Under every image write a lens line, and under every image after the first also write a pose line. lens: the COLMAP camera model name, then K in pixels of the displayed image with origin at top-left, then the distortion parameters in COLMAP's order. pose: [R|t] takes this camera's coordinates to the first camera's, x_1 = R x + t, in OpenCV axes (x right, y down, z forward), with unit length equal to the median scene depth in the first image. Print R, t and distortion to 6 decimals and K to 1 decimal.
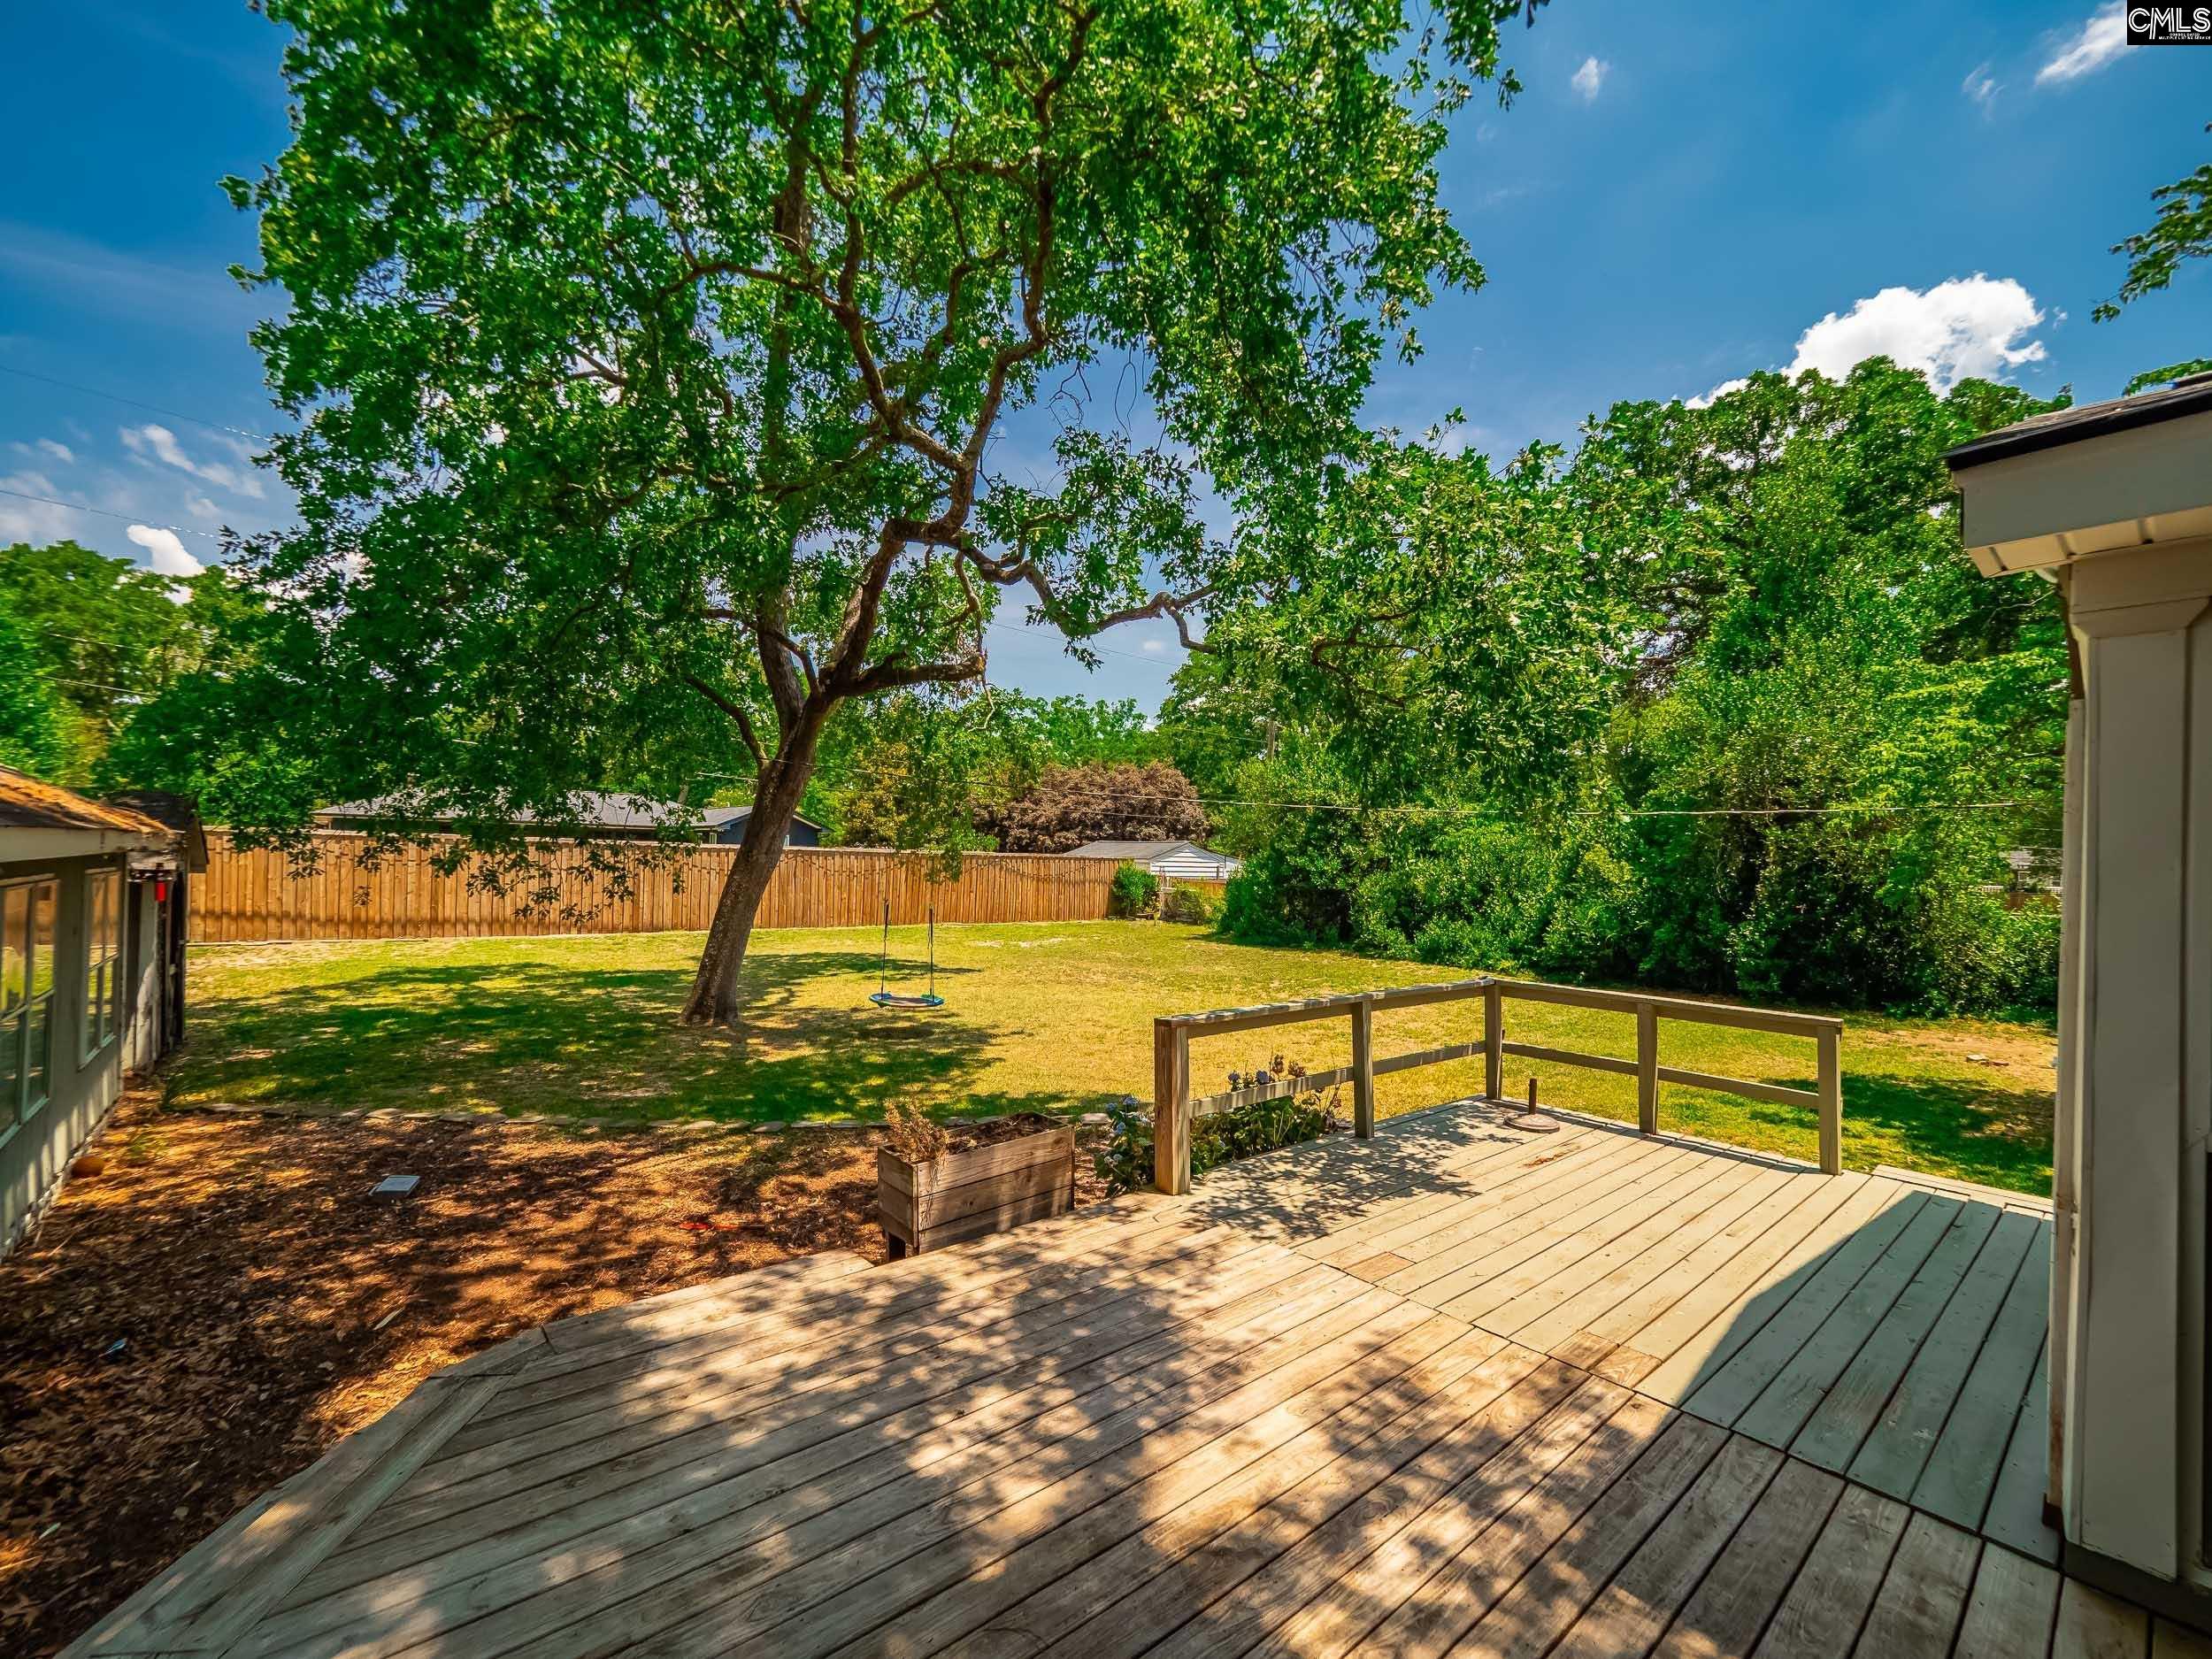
lens RADIAL K [[915.3, 0, 1110.3], [0, 915.3, 854.4], [0, 0, 1]] dist [0.001454, -0.010041]
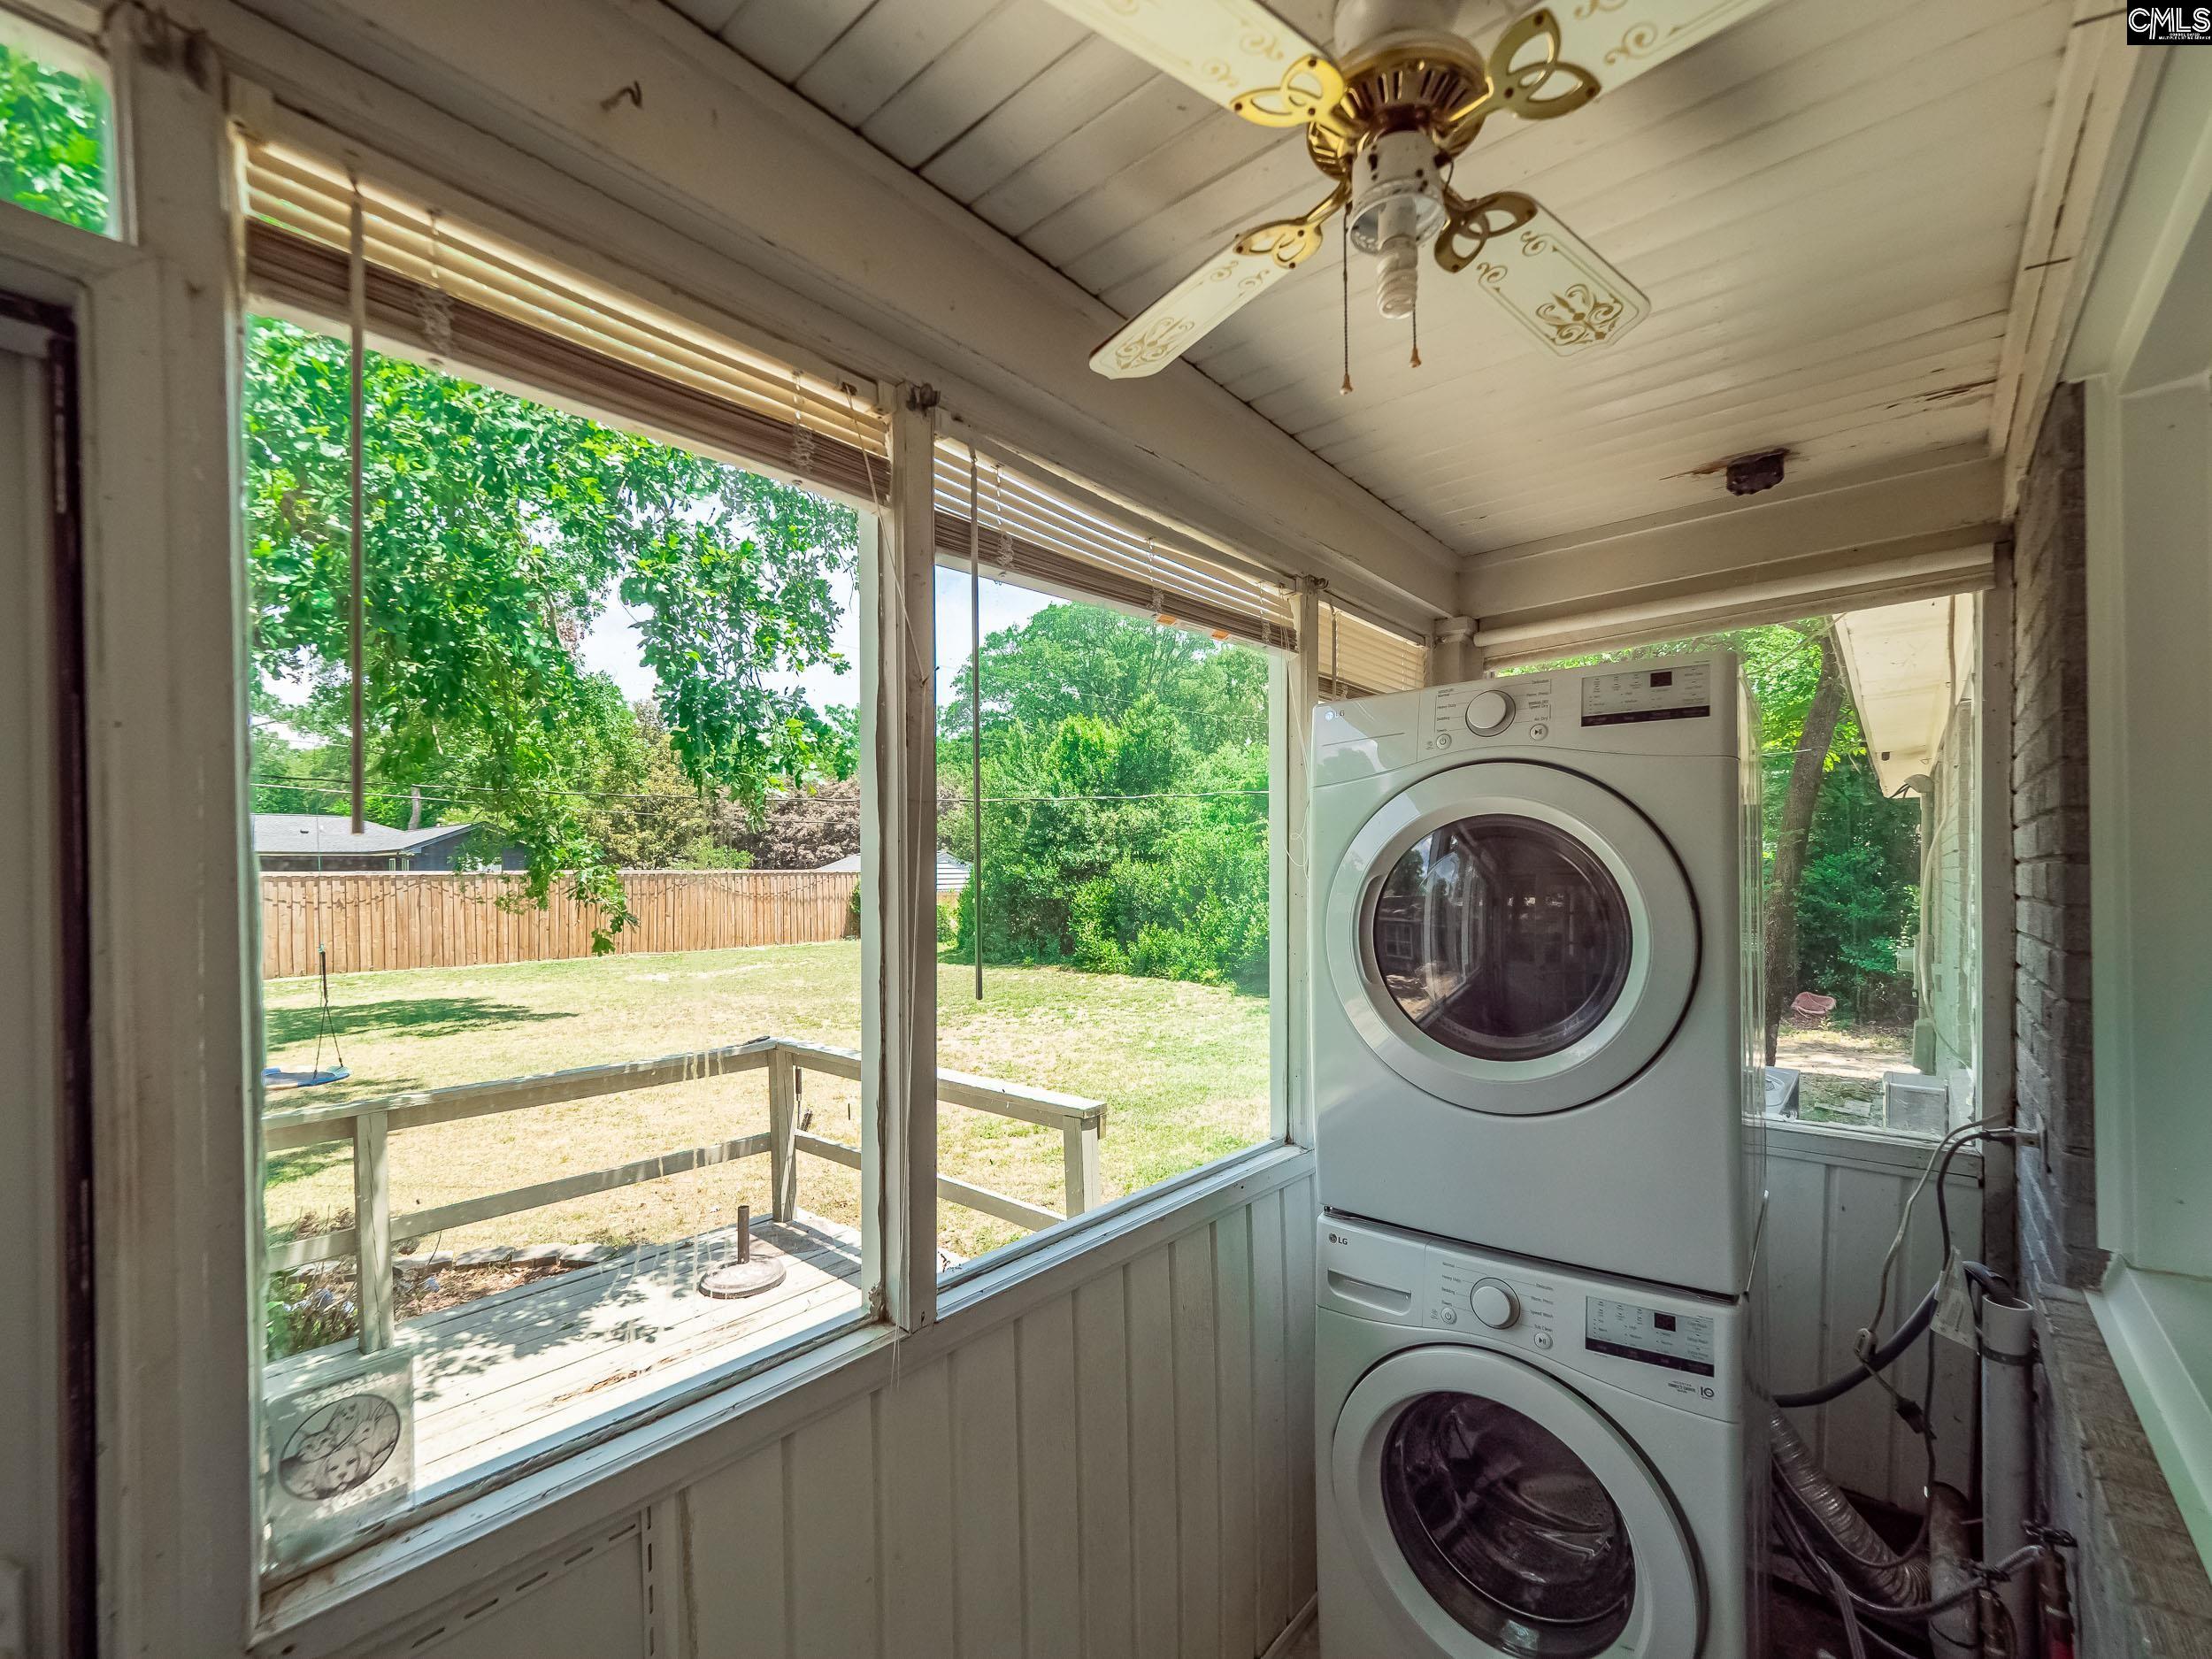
lens RADIAL K [[915.3, 0, 1110.3], [0, 915.3, 854.4], [0, 0, 1]] dist [0.001454, -0.010041]
pose [[0.985527, -0.027537, 0.167269, 0.531199], [0.029593, 0.999514, -0.009811, 0.014575], [-0.166918, 0.014619, 0.985862, 0.292935]]
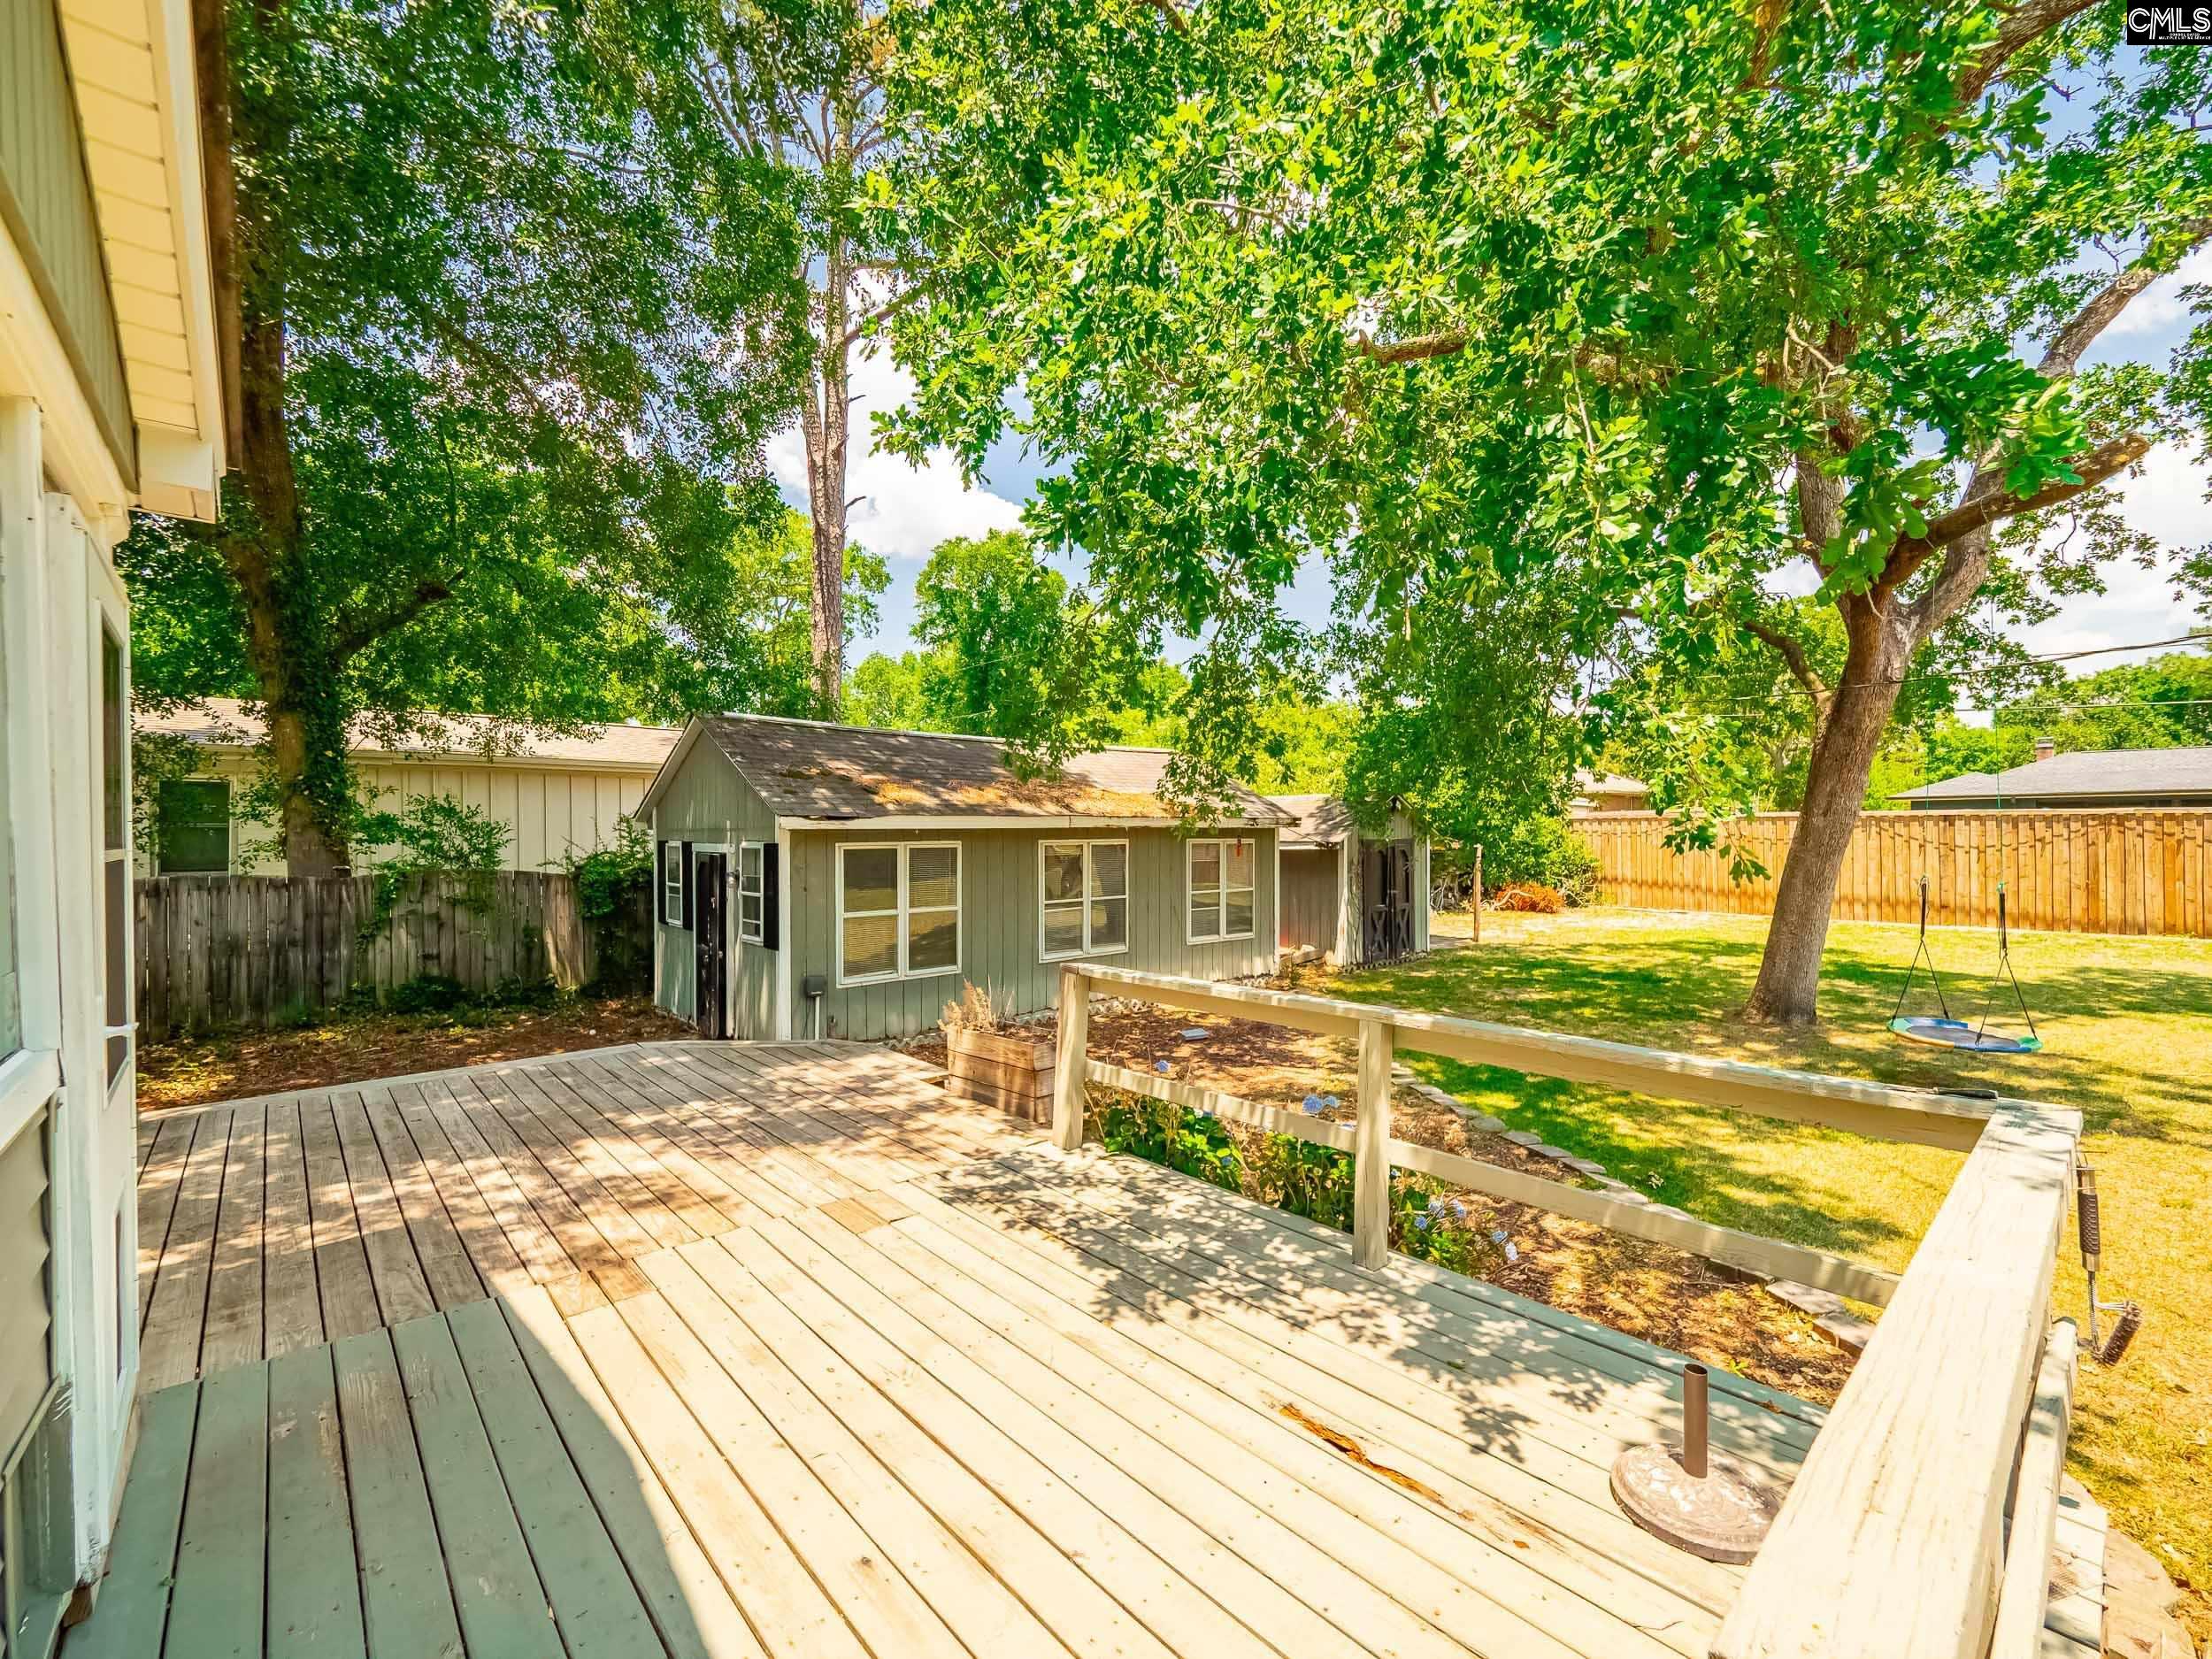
lens RADIAL K [[931.4, 0, 1106.0], [0, 931.4, 829.5], [0, 0, 1]] dist [-0.001271, -0.000278]
pose [[0.033257, -0.027900, -0.999057, 0.694538], [0.015237, 0.999508, -0.027406, 0.045807], [0.999331, -0.014311, 0.033666, 0.672682]]
